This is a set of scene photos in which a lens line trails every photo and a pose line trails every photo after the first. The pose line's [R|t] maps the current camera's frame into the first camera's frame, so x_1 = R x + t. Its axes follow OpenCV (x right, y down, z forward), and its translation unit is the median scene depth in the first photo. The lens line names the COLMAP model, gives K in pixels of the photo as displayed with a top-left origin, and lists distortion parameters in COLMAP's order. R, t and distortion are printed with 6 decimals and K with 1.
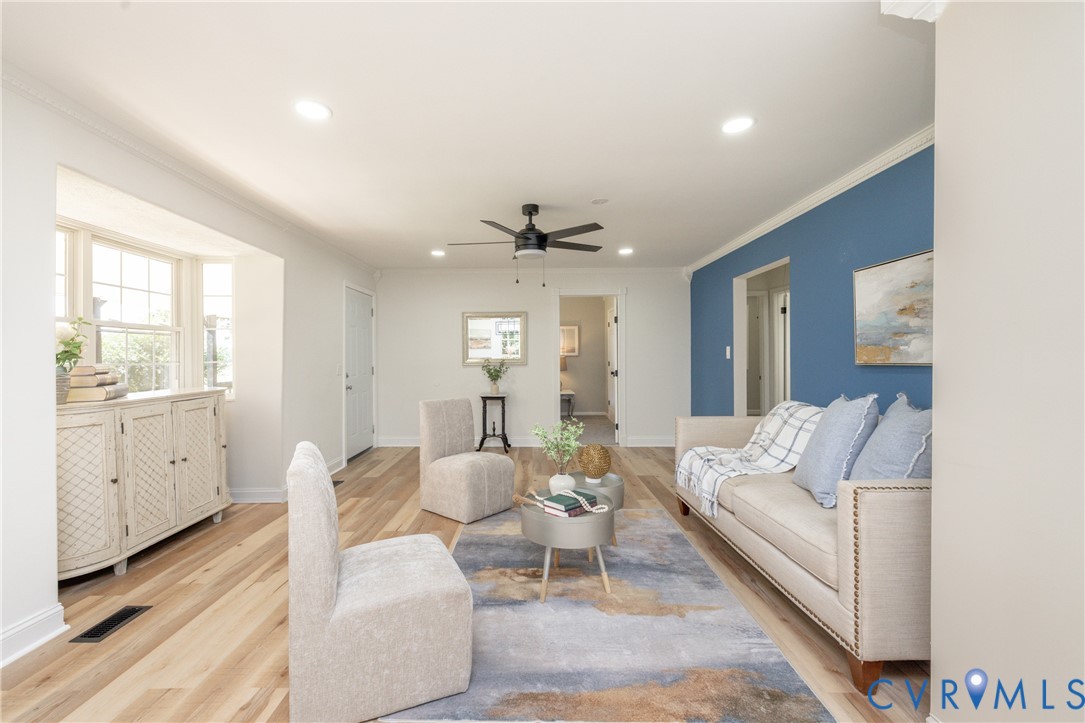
lens RADIAL K [[467.4, 0, 520.3], [0, 467.4, 360.5], [0, 0, 1]] dist [0.000292, -0.000444]
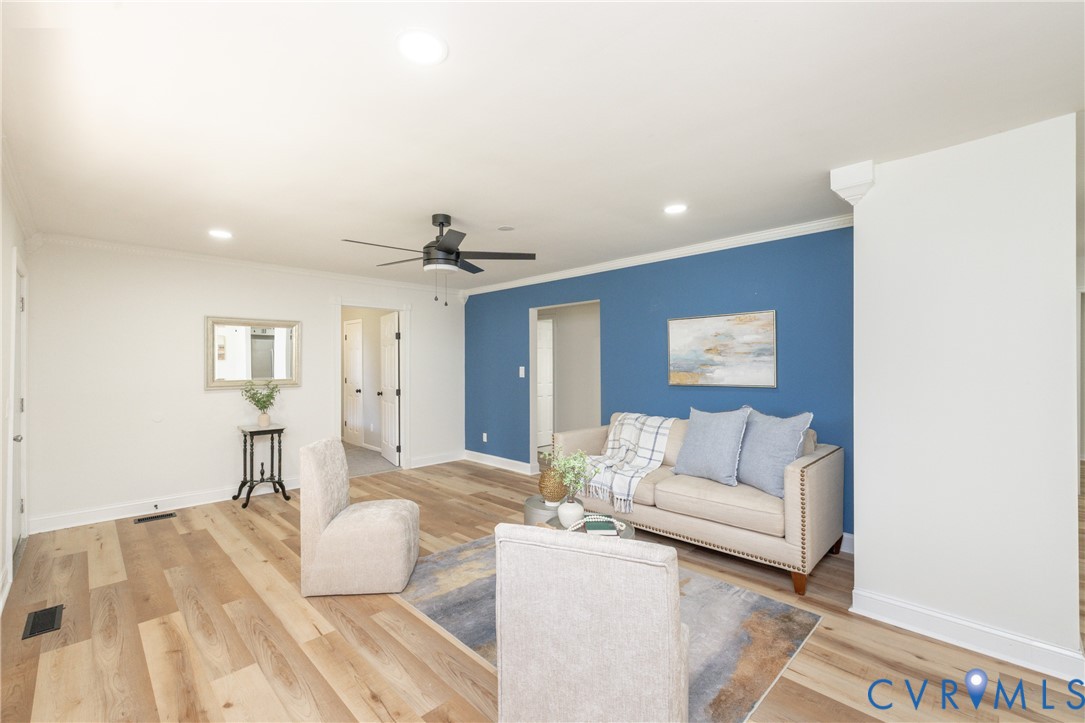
lens RADIAL K [[467.4, 0, 541.0], [0, 467.4, 362.1], [0, 0, 1]] dist [0.000292, -0.000444]
pose [[0.697281, 0.007104, 0.716763, -0.499483], [0.004707, 0.999884, -0.014489, -0.035688], [-0.716783, 0.013477, 0.697166, 0.238778]]
